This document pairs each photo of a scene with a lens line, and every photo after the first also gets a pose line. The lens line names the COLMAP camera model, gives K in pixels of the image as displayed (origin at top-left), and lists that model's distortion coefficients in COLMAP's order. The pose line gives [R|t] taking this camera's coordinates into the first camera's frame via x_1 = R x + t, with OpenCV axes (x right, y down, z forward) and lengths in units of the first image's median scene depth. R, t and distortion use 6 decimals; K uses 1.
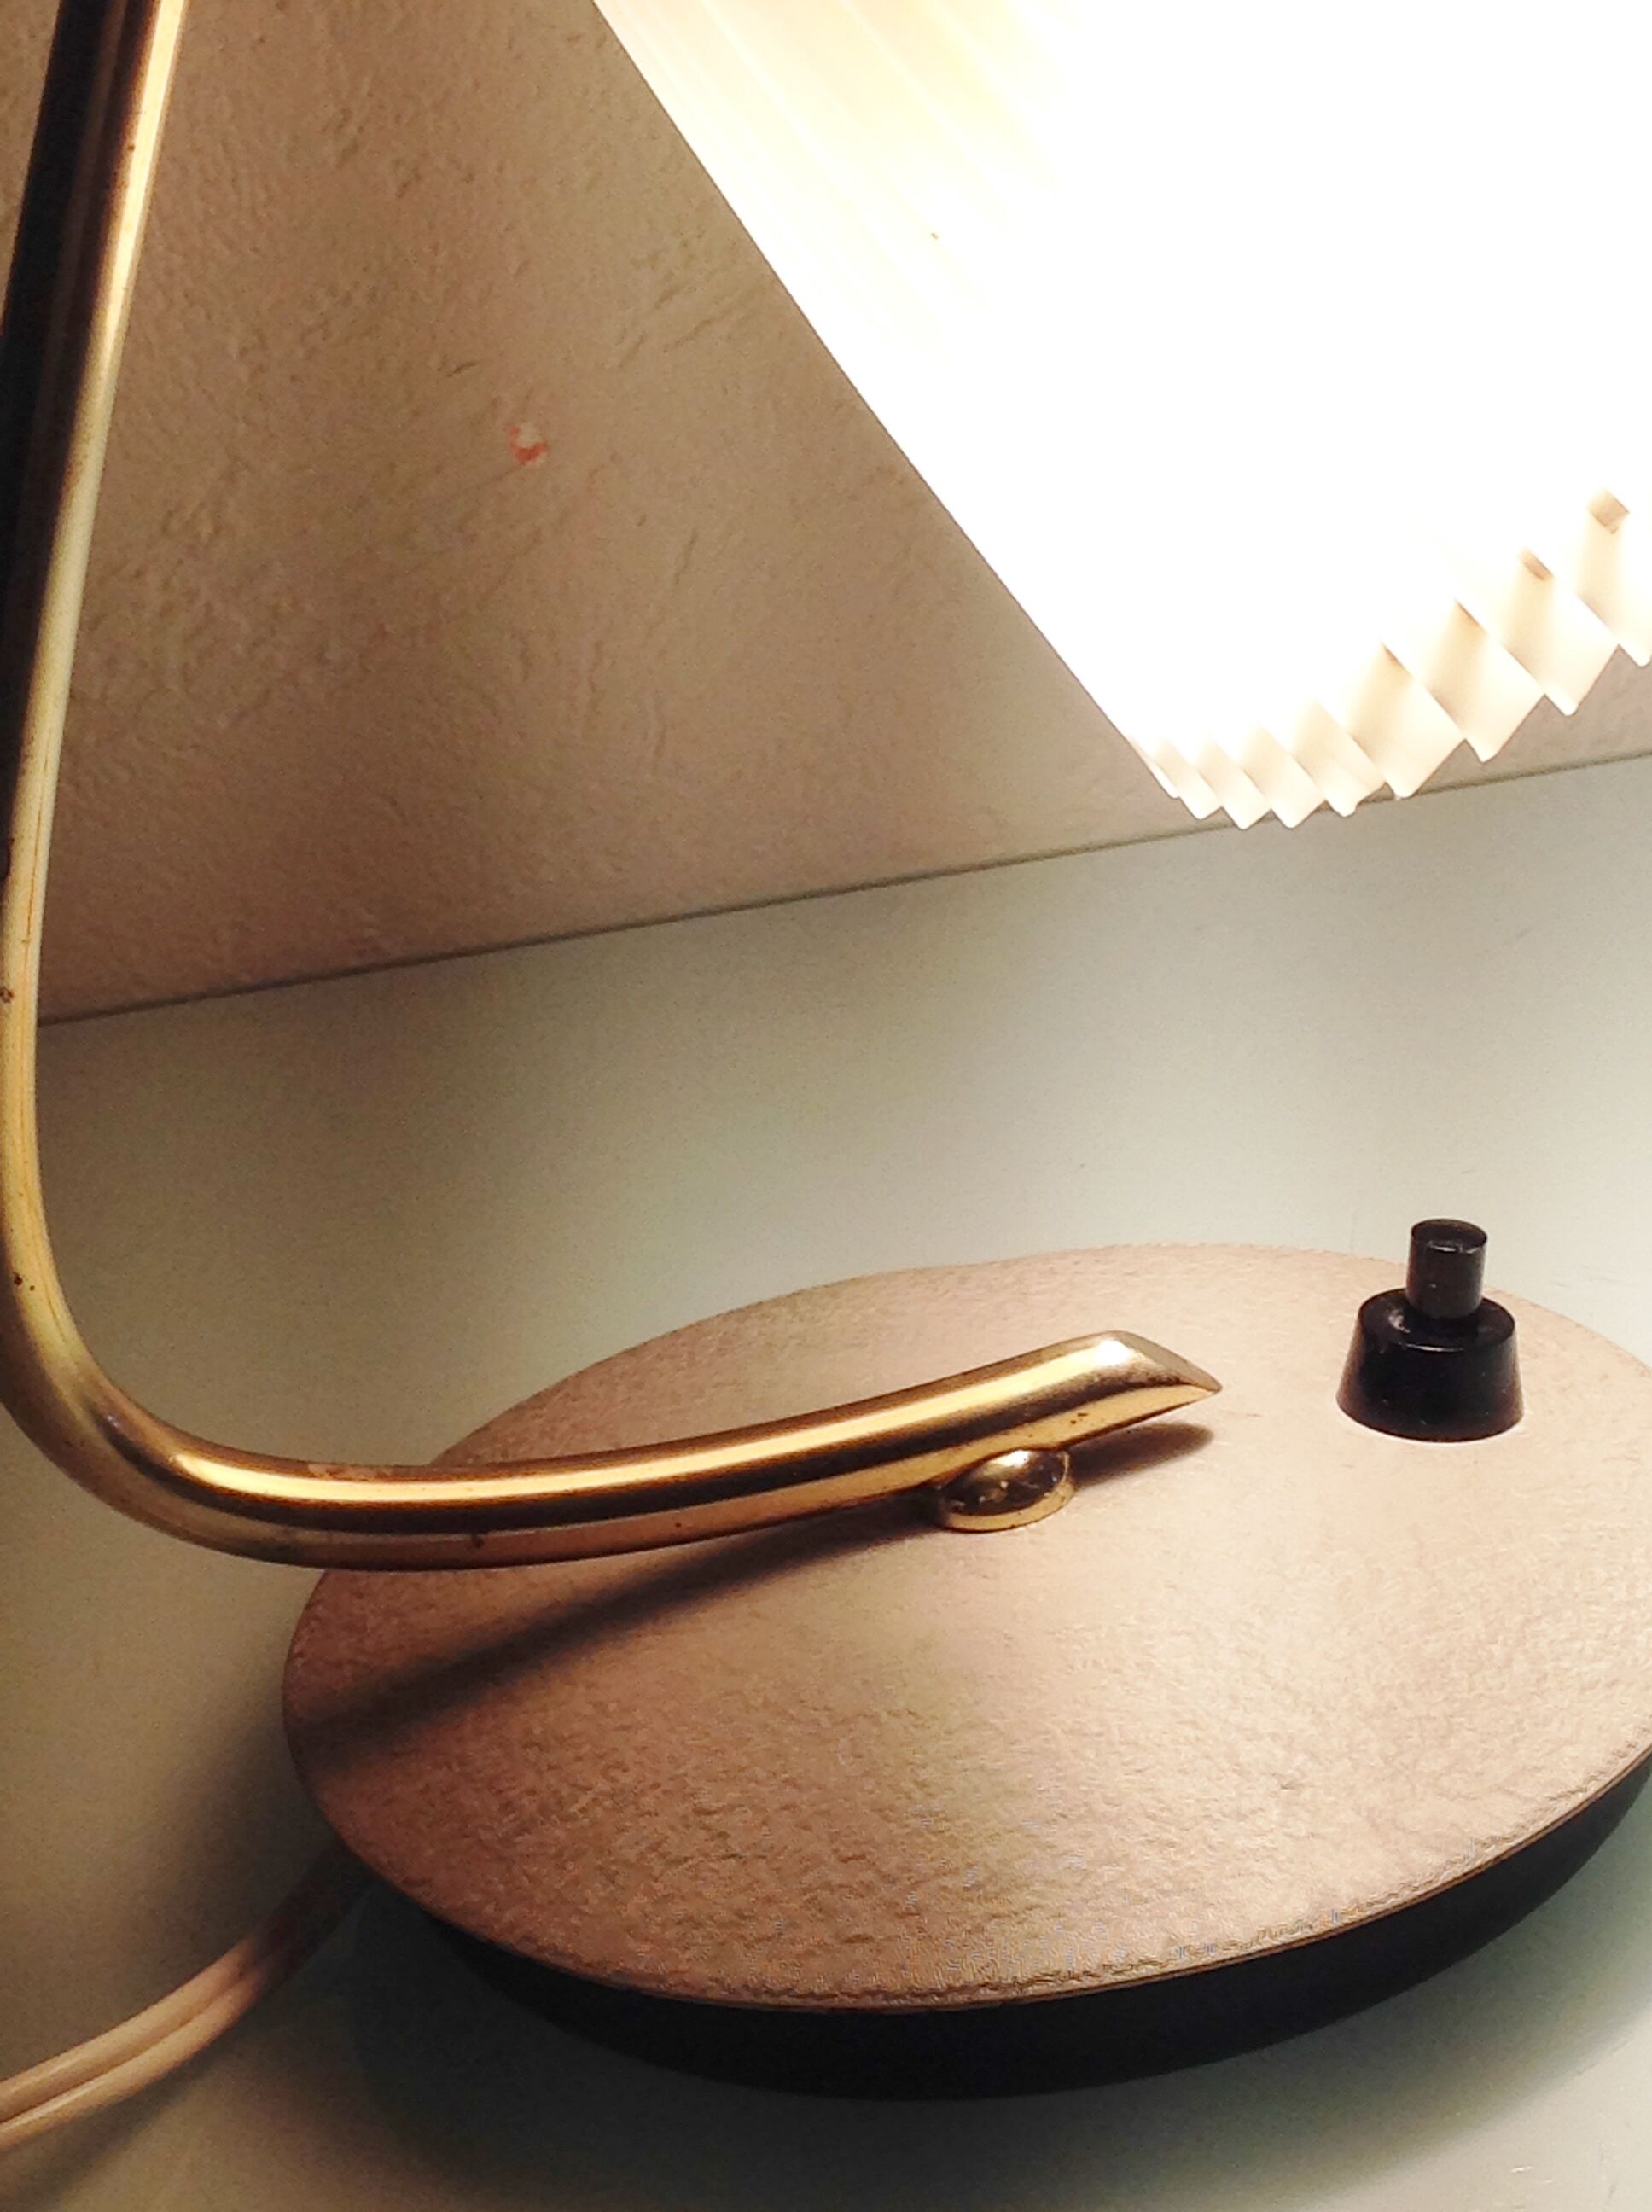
lens RADIAL K [[4237.1, 0, 826.0], [0, 4237.1, 1106.0], [0, 0, 1]] dist [0.040518, 0.324300]
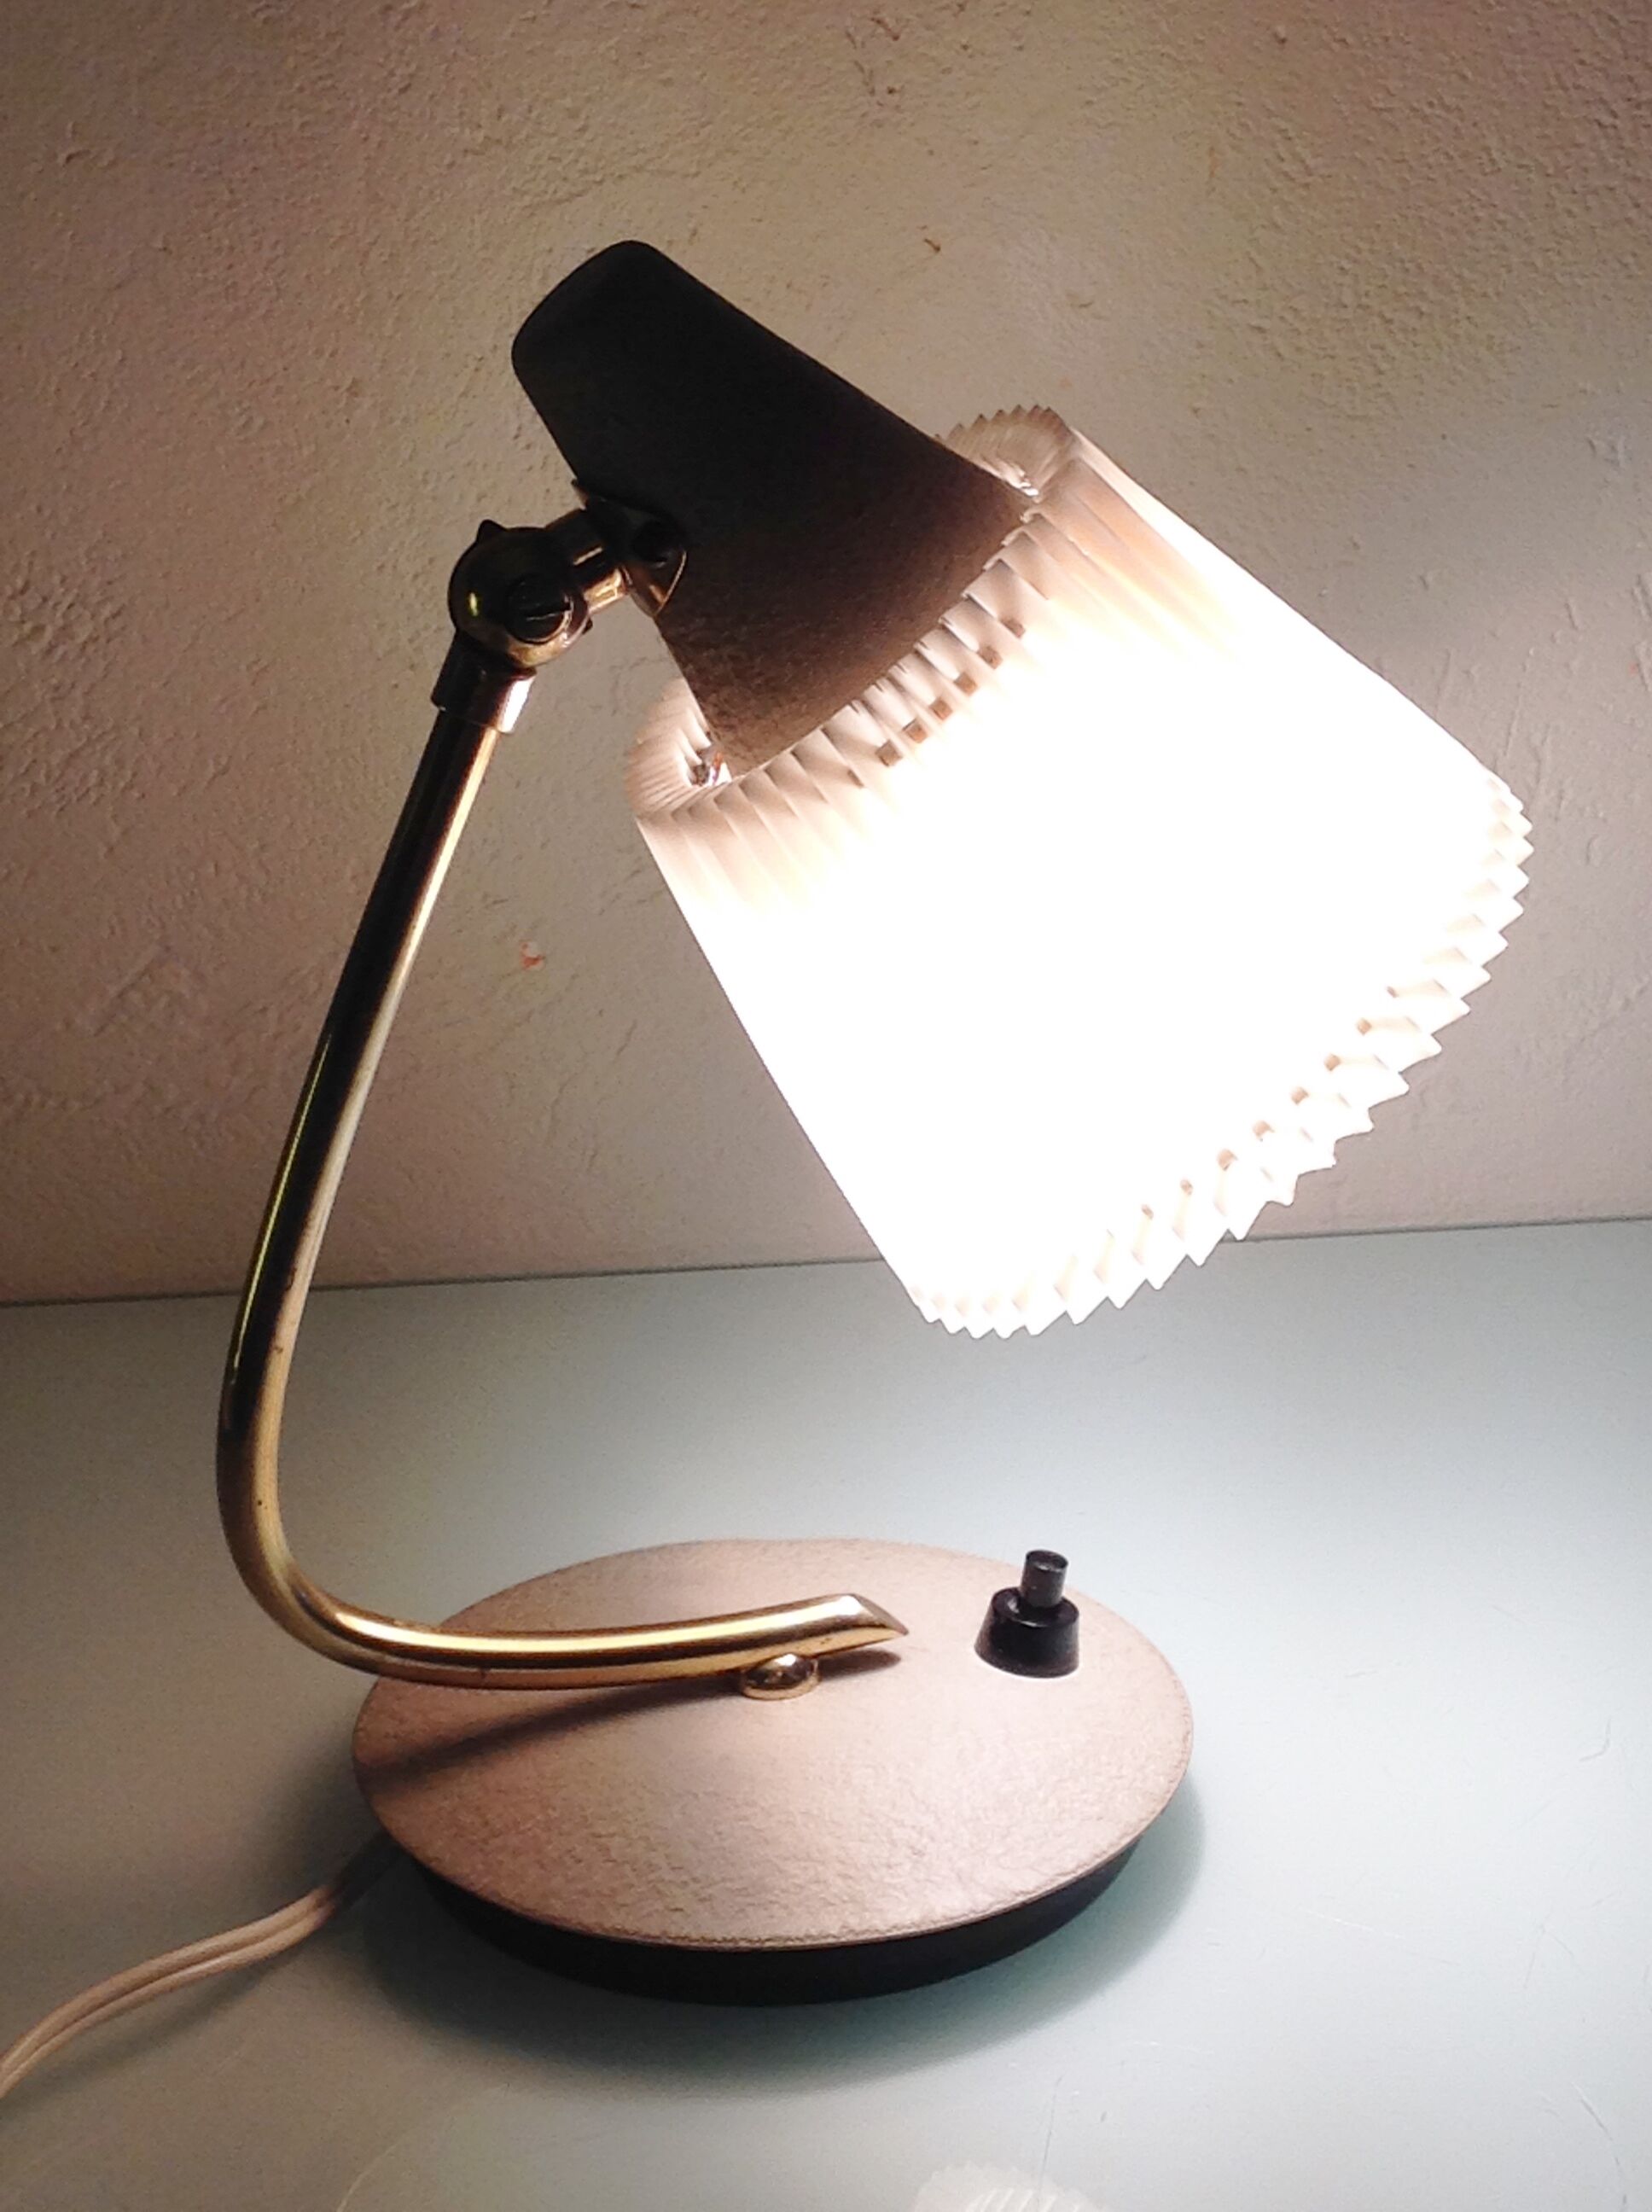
lens RADIAL K [[4237.1, 0, 826.0], [0, 4237.1, 1106.0], [0, 0, 1]] dist [0.040518, 0.324300]
pose [[0.992067, 0.115485, 0.049658, -0.056394], [-0.112950, 0.992283, -0.051151, -0.060010], [-0.055182, 0.045136, 0.997456, -0.809440]]
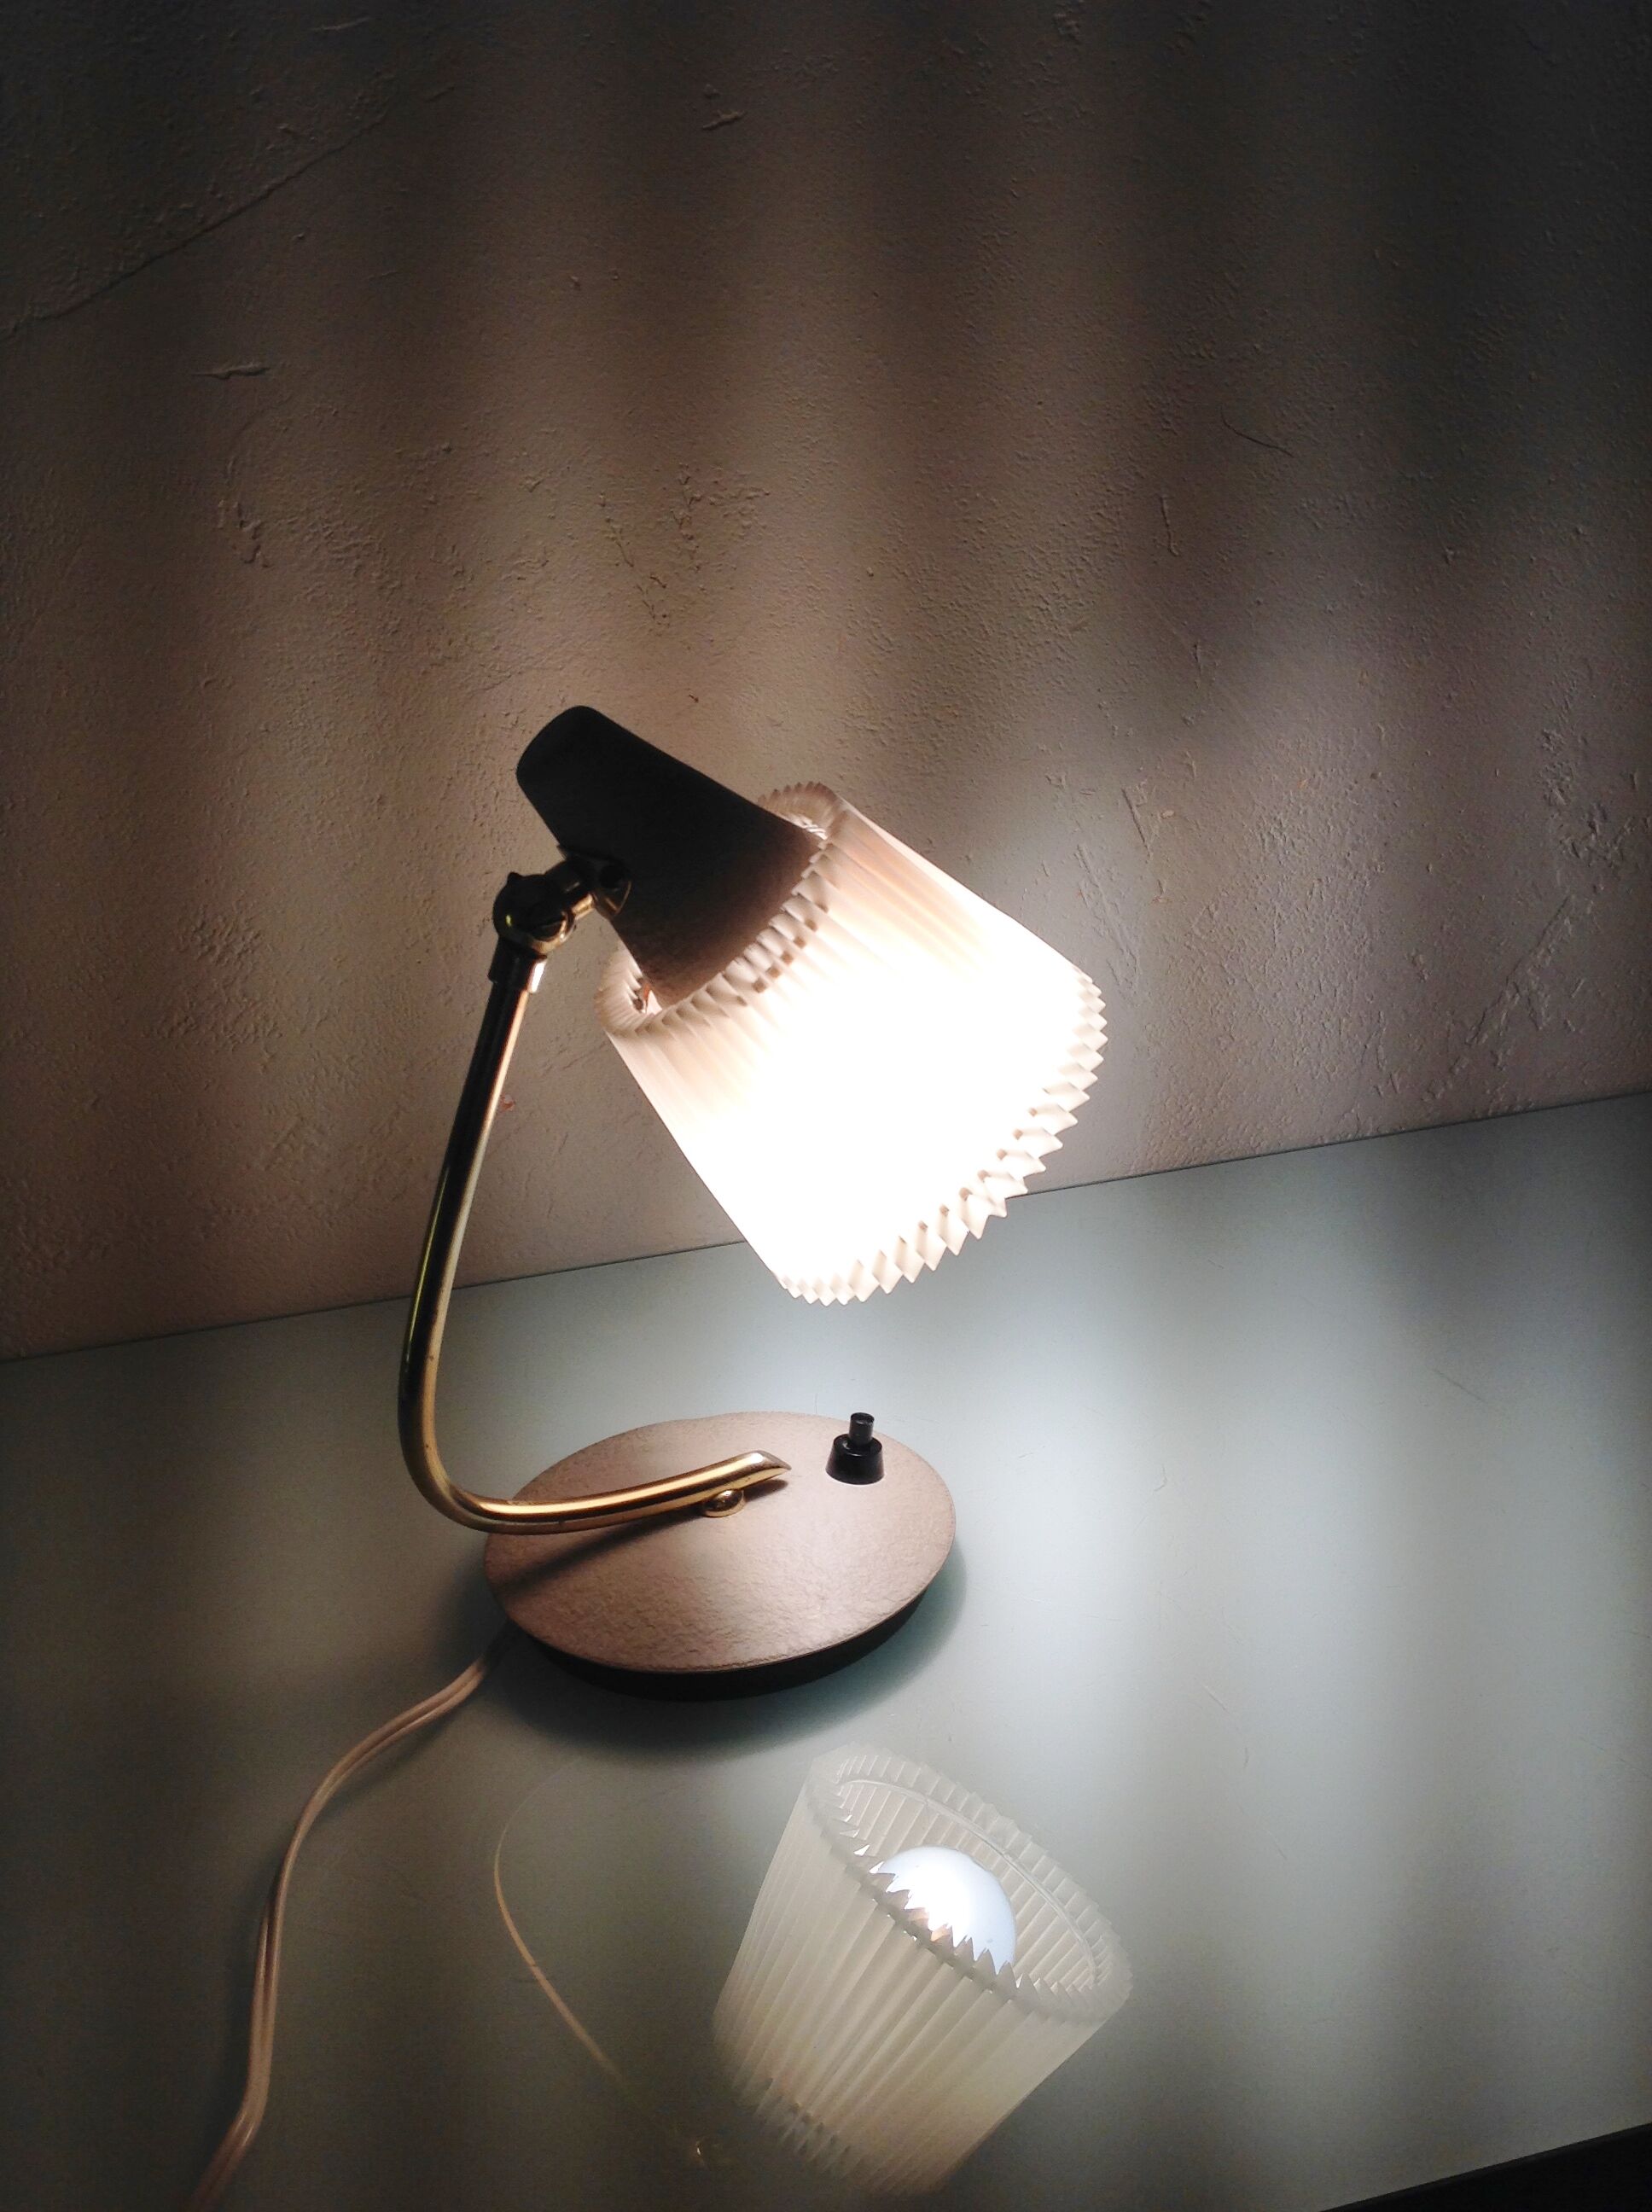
lens RADIAL K [[2063.8, 0, 826.0], [0, 2063.8, 1106.0], [0, 0, 1]] dist [0.077833, -0.015107]
pose [[0.983497, 0.017215, 0.180105, -0.173382], [-0.005856, 0.997970, -0.063413, -0.111605], [-0.180831, 0.061312, 0.981601, -0.562062]]
